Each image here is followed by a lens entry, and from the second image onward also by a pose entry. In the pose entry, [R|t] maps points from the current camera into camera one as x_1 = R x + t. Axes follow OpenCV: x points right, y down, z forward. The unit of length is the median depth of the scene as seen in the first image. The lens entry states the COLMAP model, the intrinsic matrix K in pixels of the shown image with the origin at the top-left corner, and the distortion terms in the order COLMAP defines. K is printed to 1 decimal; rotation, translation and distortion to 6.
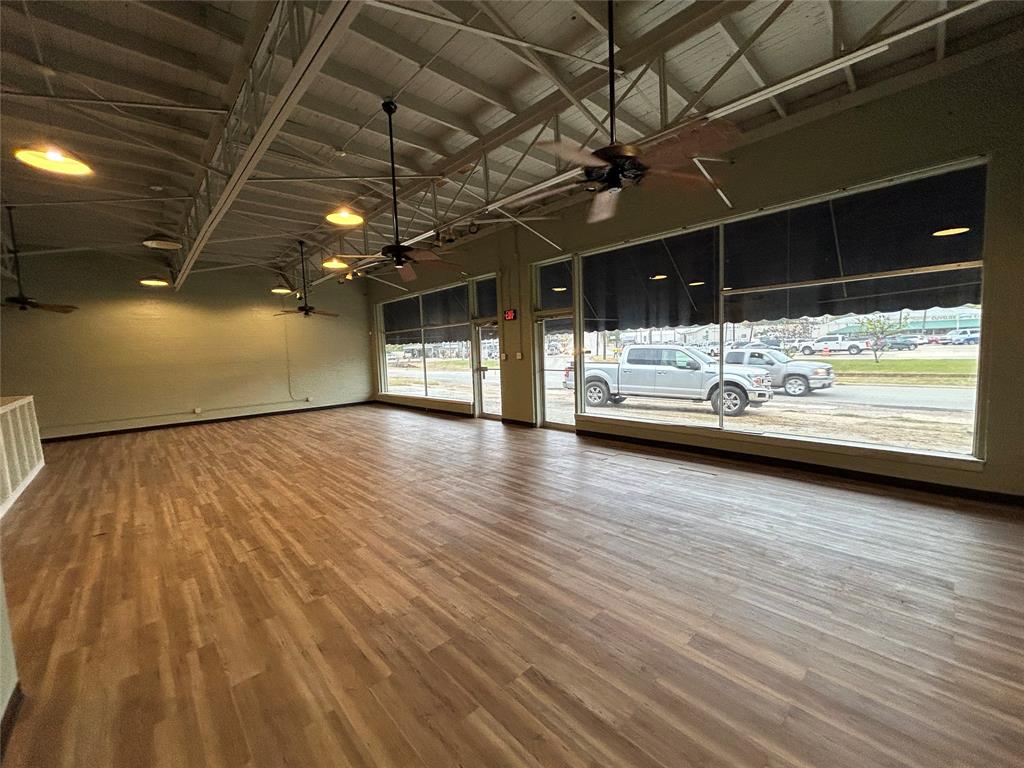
lens RADIAL K [[409.9, 0, 513.5], [0, 409.9, 384.4], [0, 0, 1]] dist [-0.000636, 0.000403]
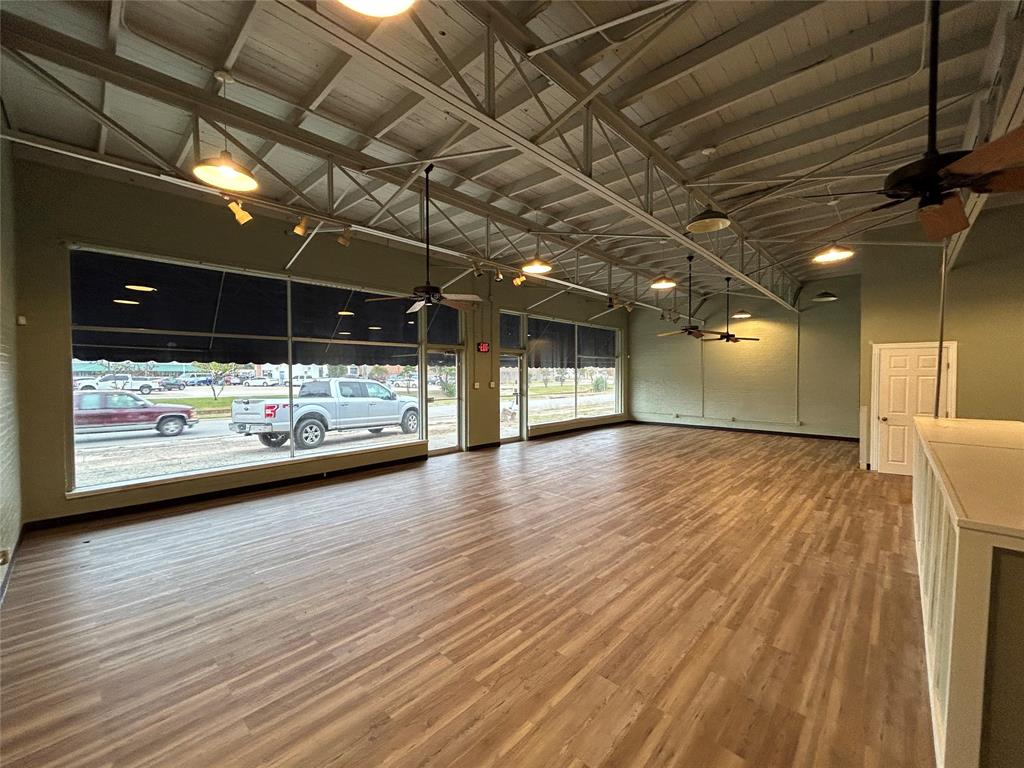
lens RADIAL K [[411.3, 0, 512.5], [0, 411.3, 384.5], [0, 0, 1]] dist [-0.001962, 0.000416]
pose [[-0.061230, 0.013508, 0.998032, -1.303309], [0.089618, 0.995944, -0.007981, -0.065148], [-0.994092, 0.088953, -0.062192, 1.178675]]
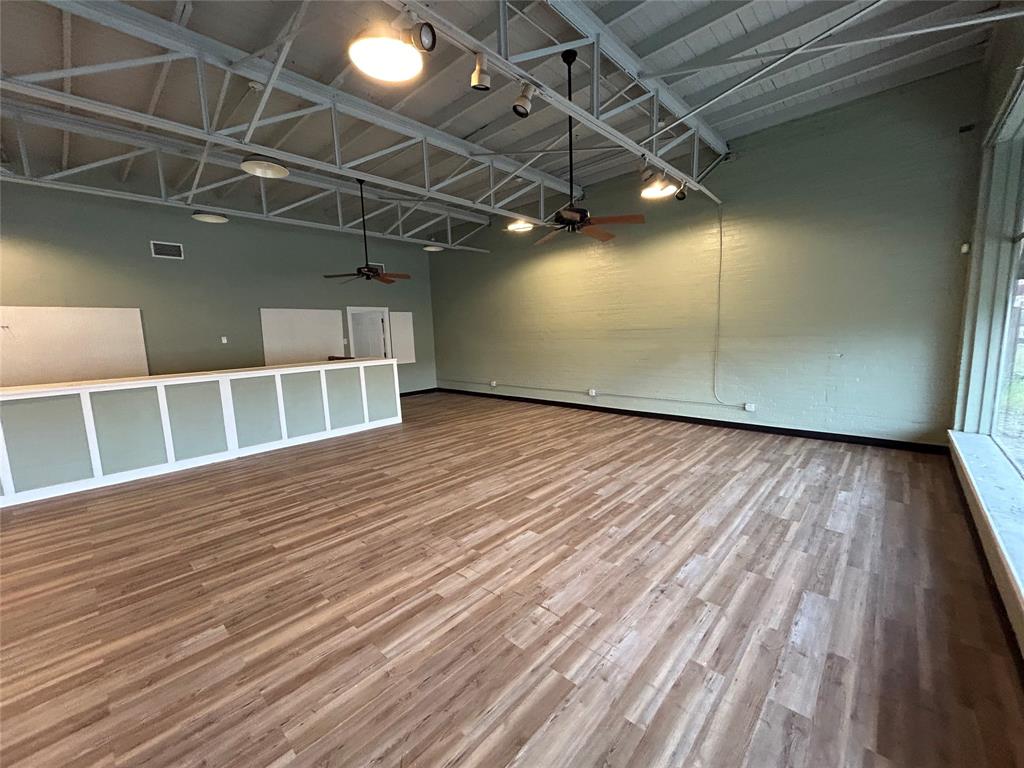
lens RADIAL K [[411.3, 0, 512.5], [0, 411.3, 384.5], [0, 0, 1]] dist [-0.001962, 0.000416]
pose [[0.069077, 0.167442, -0.983459, -0.056835], [-0.054573, 0.984972, 0.163866, -0.094822], [0.996118, 0.042350, 0.077177, 1.145798]]
